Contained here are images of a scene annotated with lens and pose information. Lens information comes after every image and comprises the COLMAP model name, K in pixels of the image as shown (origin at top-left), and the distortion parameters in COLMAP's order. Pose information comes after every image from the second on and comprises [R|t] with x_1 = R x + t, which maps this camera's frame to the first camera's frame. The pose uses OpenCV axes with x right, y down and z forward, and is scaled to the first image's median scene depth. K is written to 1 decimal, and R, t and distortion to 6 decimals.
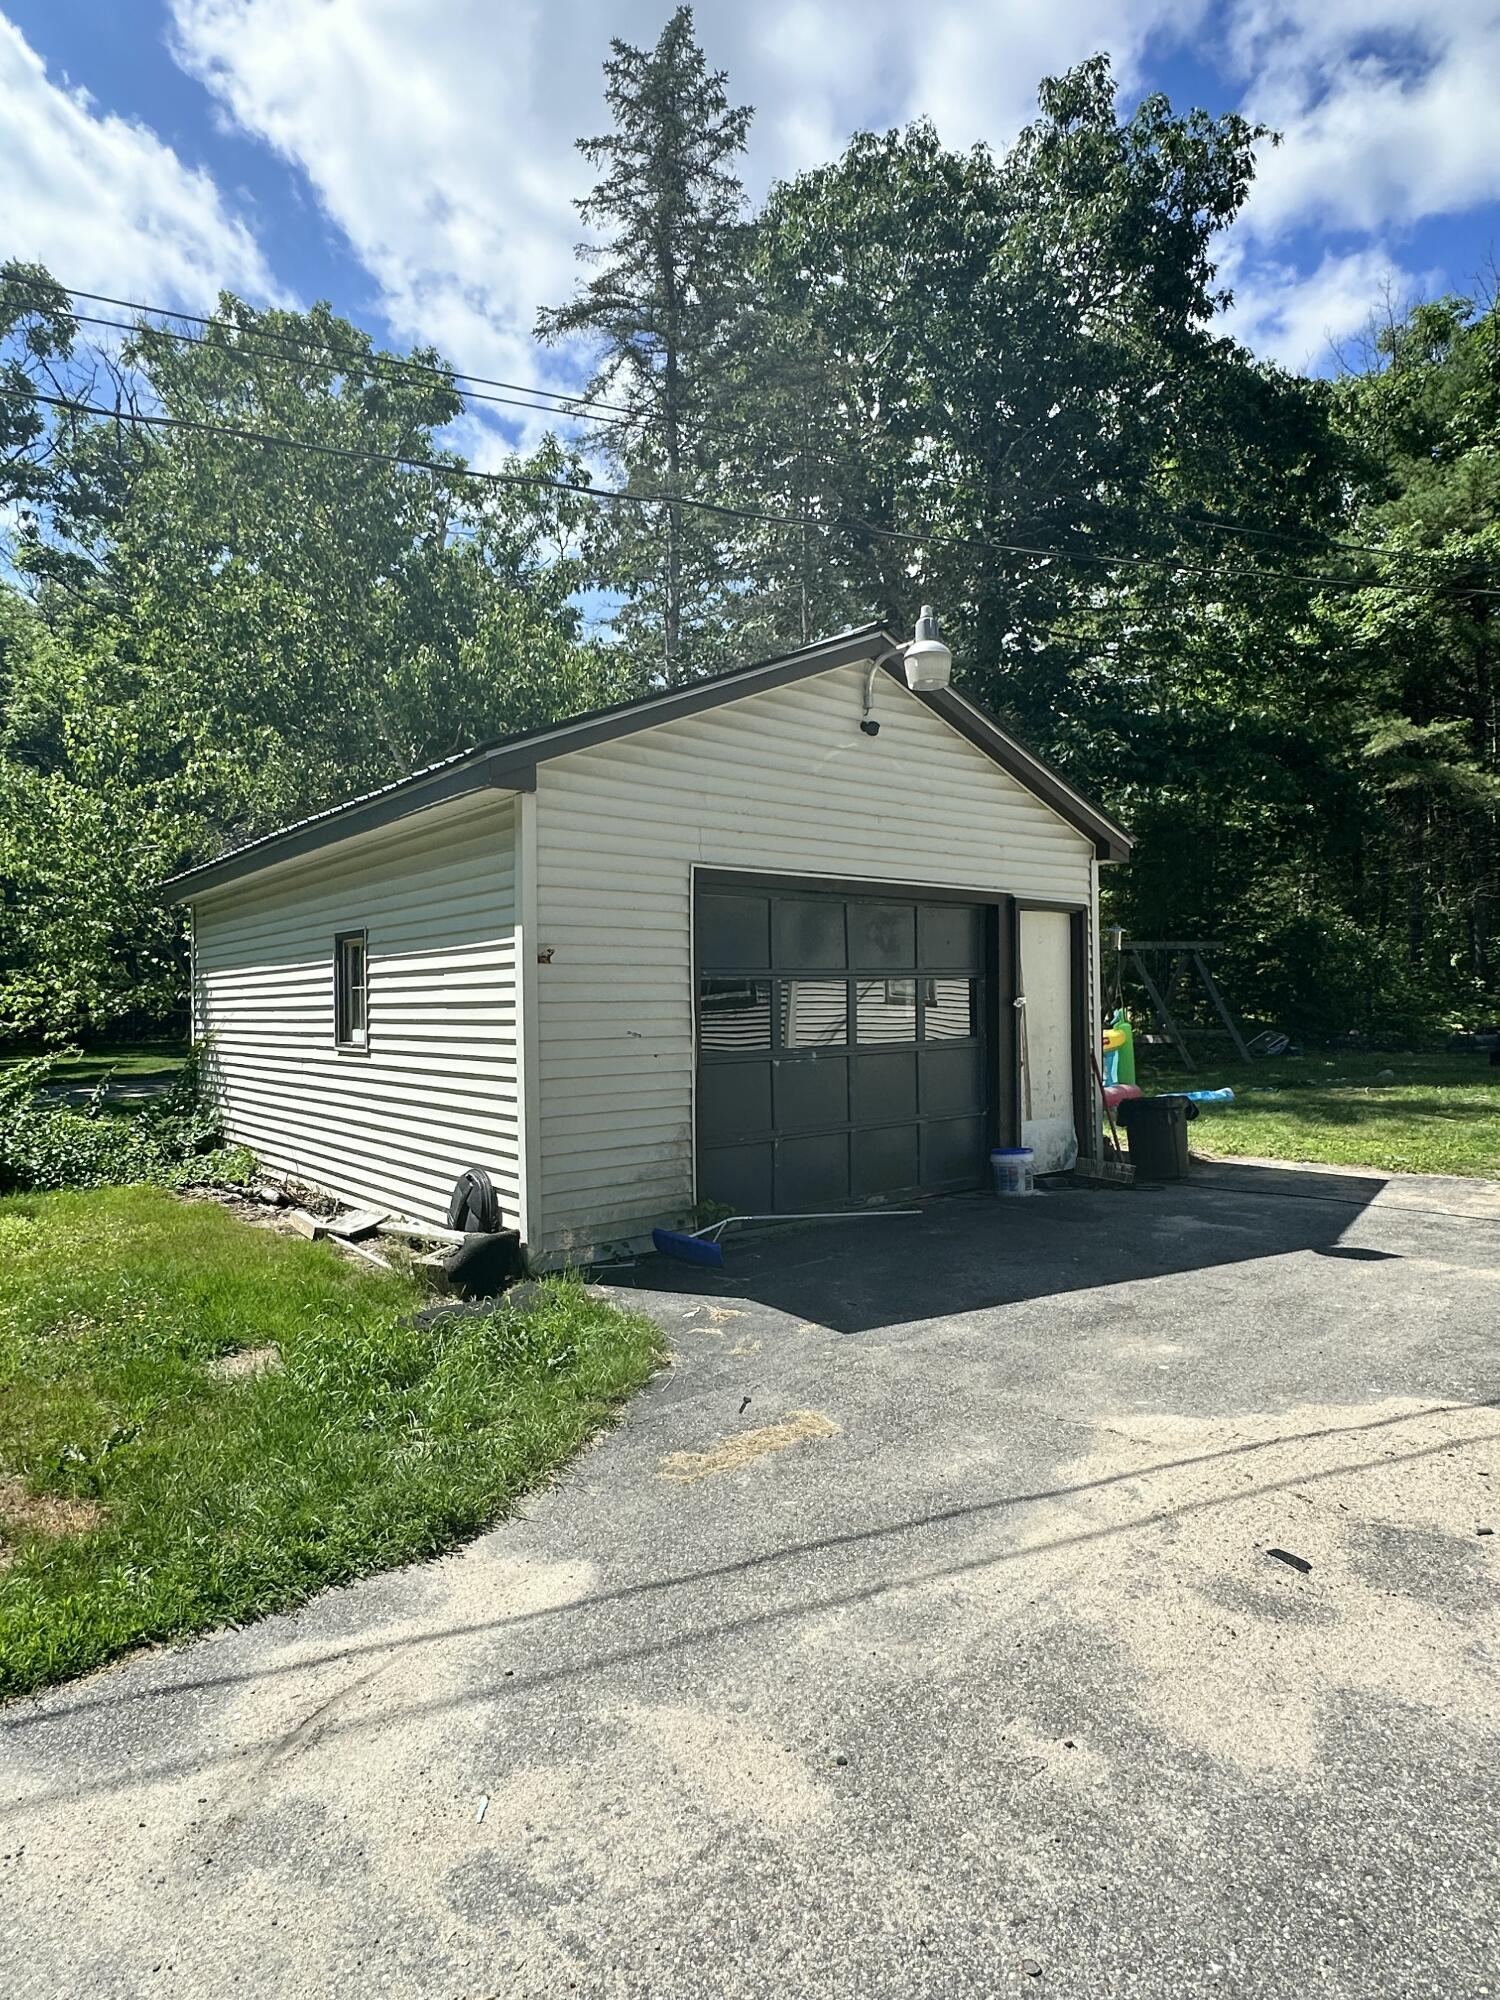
lens RADIAL K [[1116.5, 0, 750.0], [0, 1116.5, 1000.0], [0, 0, 1]] dist [-0.004790, 0.006039]
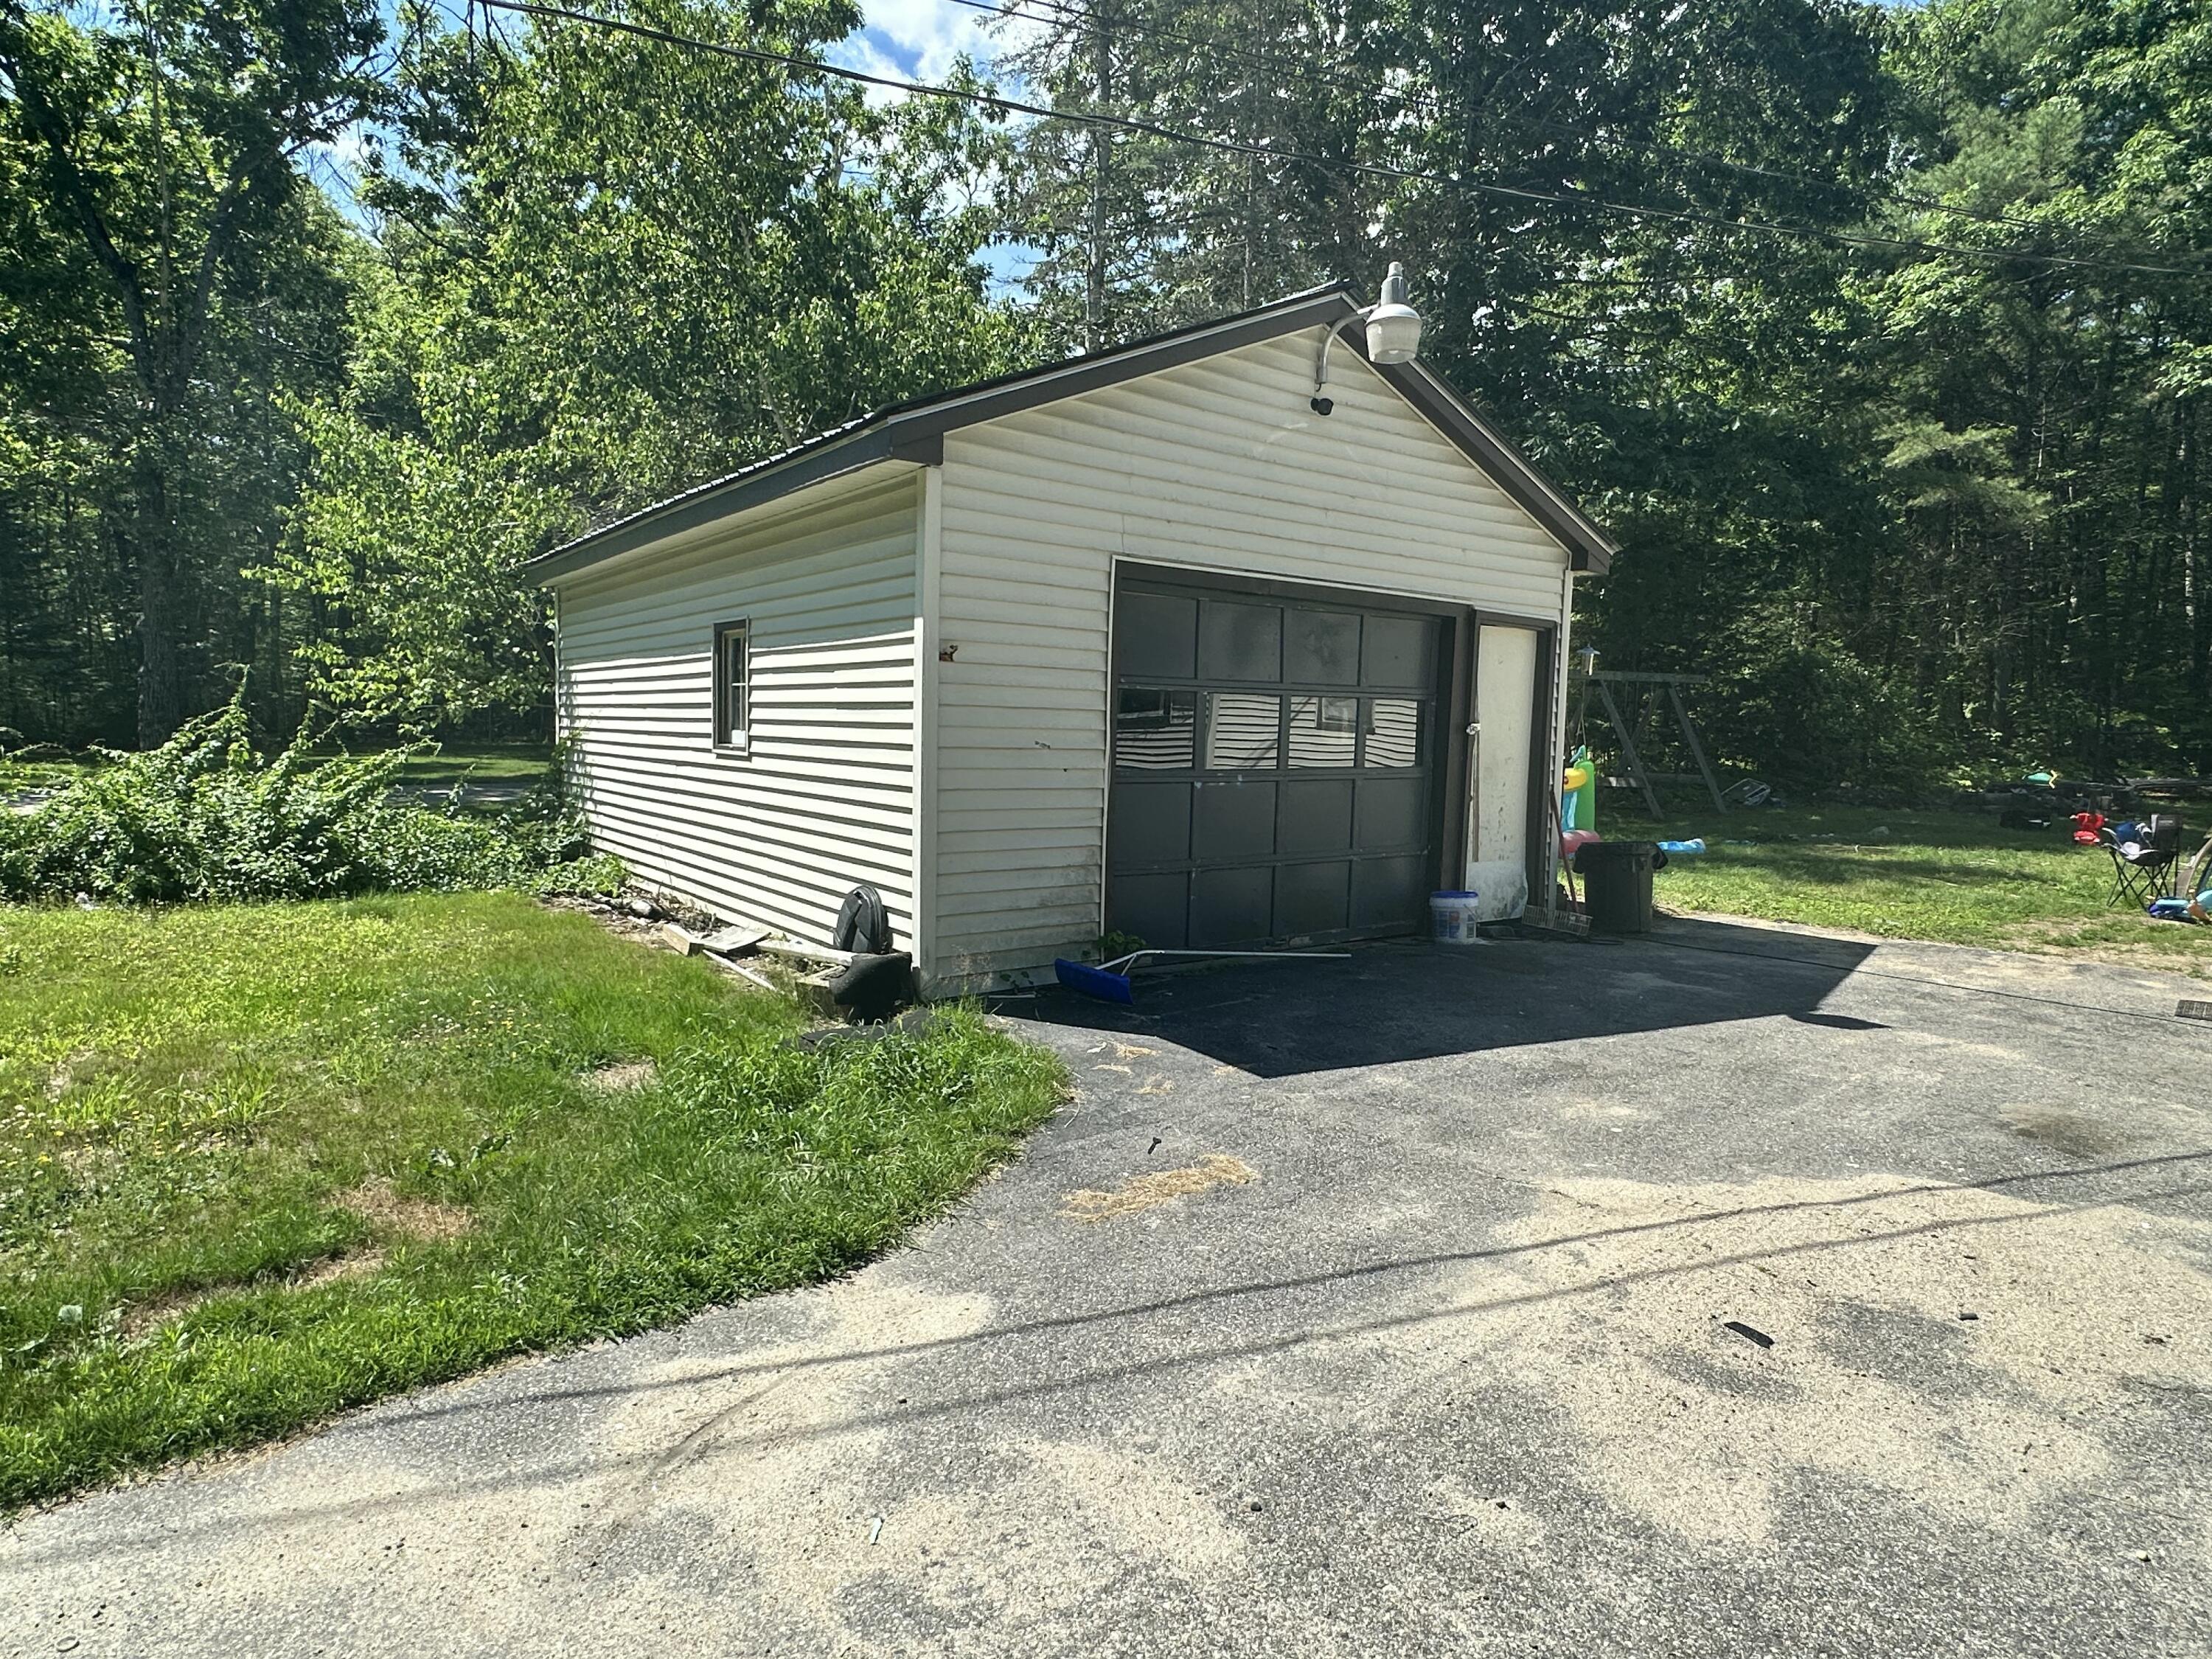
lens RADIAL K [[1234.8, 0, 1115.7], [0, 1234.8, 830.7], [0, 0, 1]] dist [-0.004790, 0.006039]
pose [[0.998593, 0.041487, -0.033030, -0.009646], [-0.038517, 0.995555, 0.085951, 0.012166], [0.036449, -0.084558, 0.995752, 0.004185]]
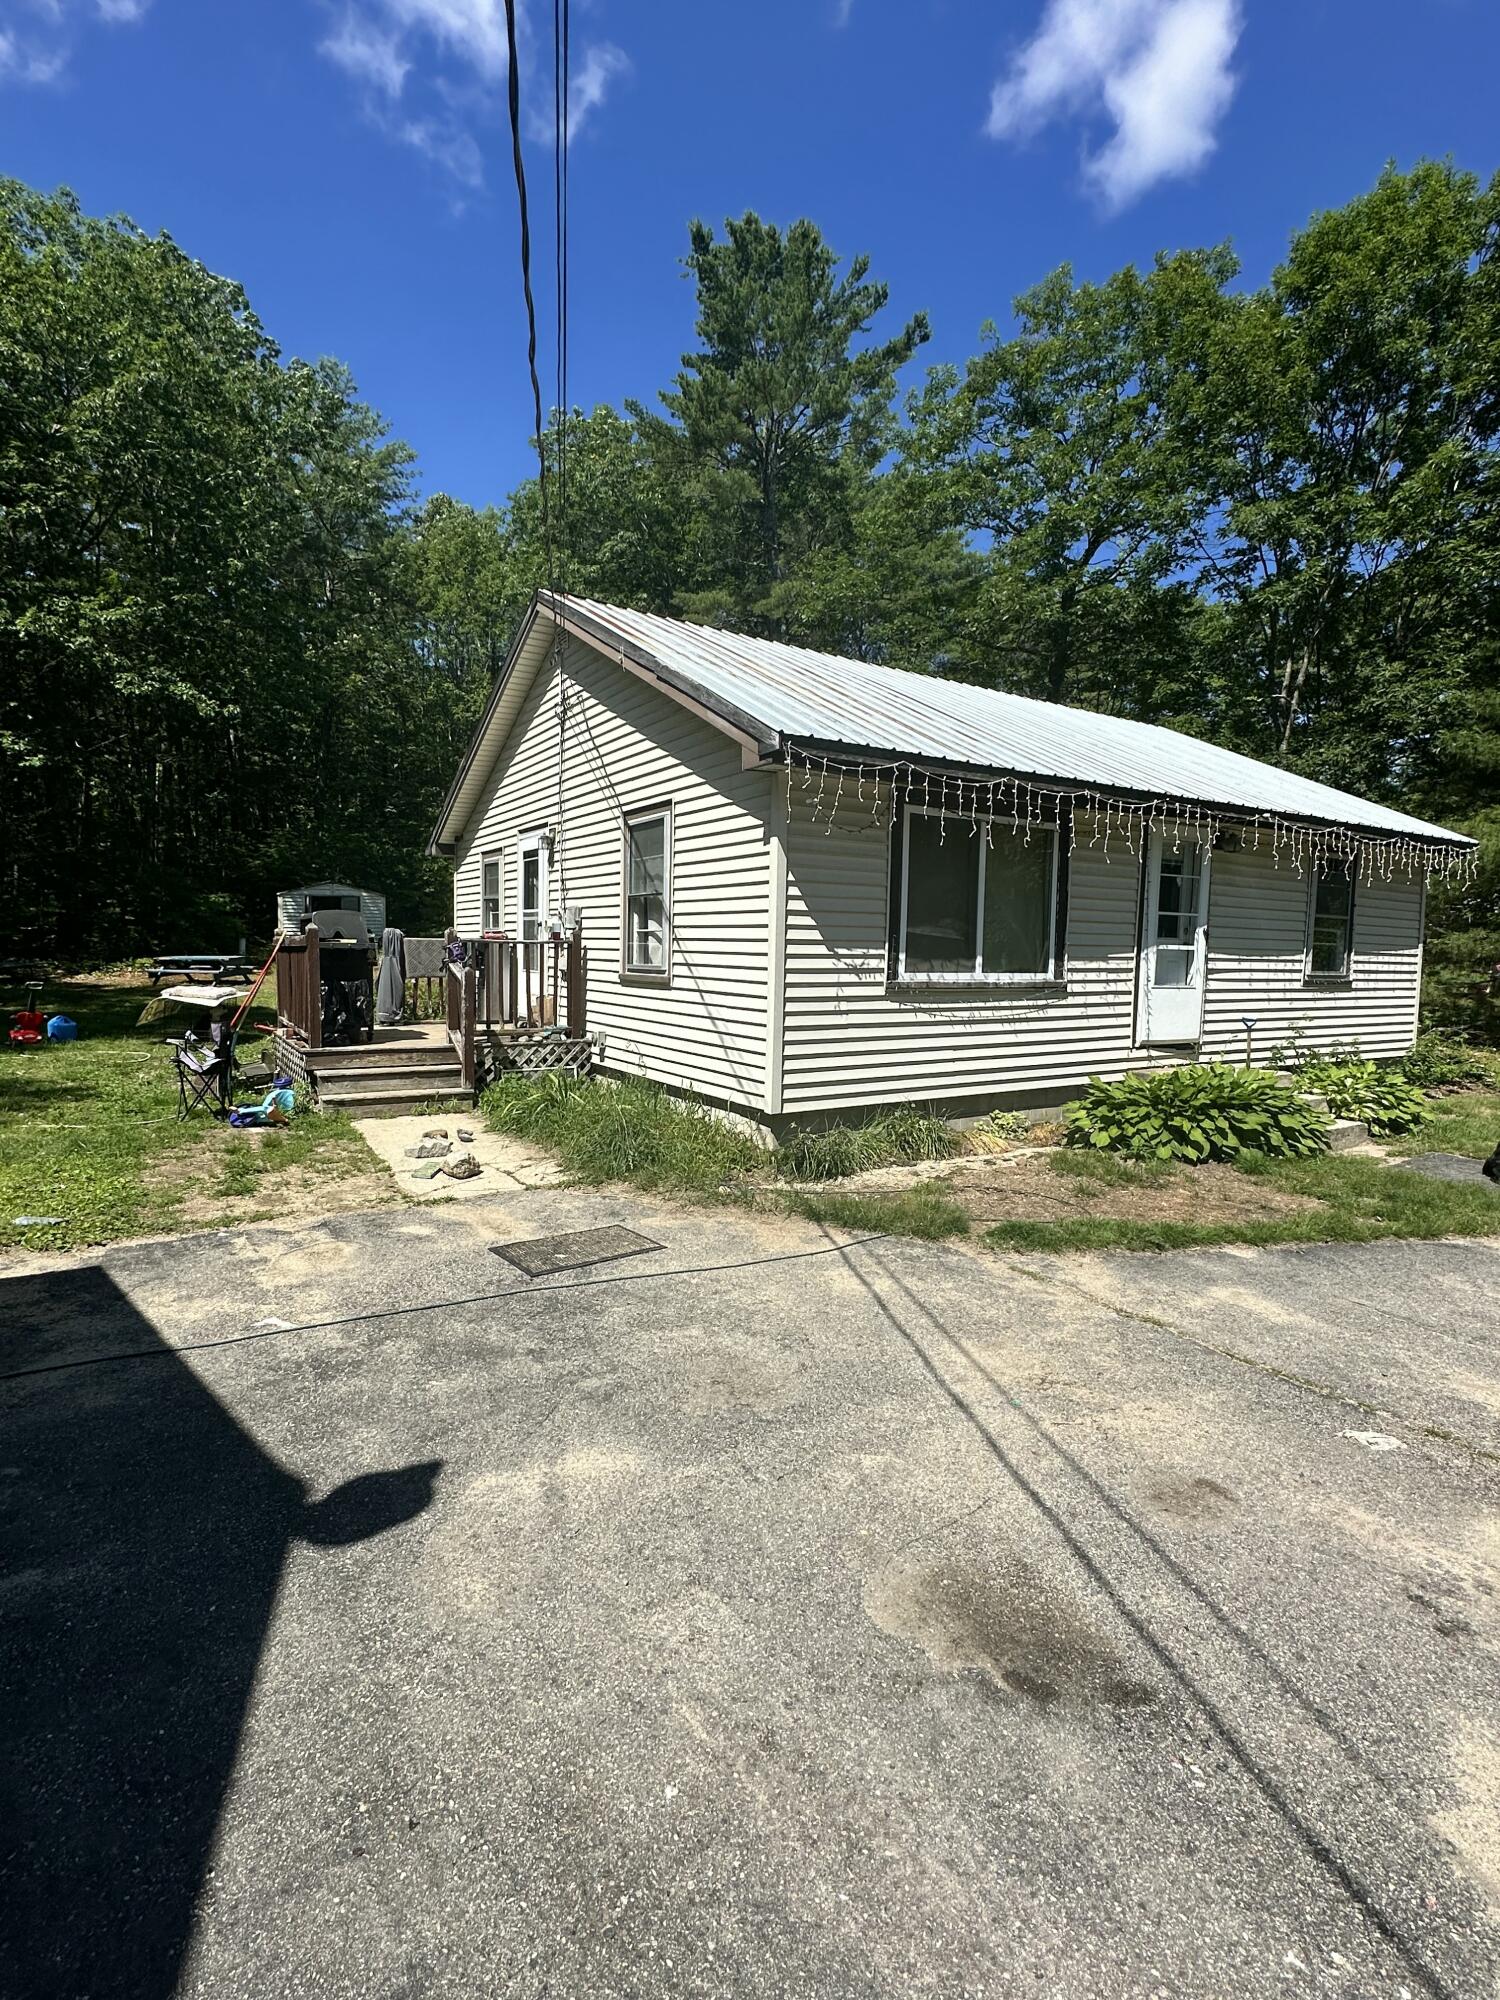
lens RADIAL K [[976.0, 0, 750.0], [0, 976.0, 1000.0], [0, 0, 1]] dist [0.013938, 0.000240]
pose [[0.115781, -0.038388, 0.992533, 0.152029], [-0.023440, 0.998869, 0.041367, -0.013322], [-0.992998, -0.028054, 0.114750, 0.706560]]
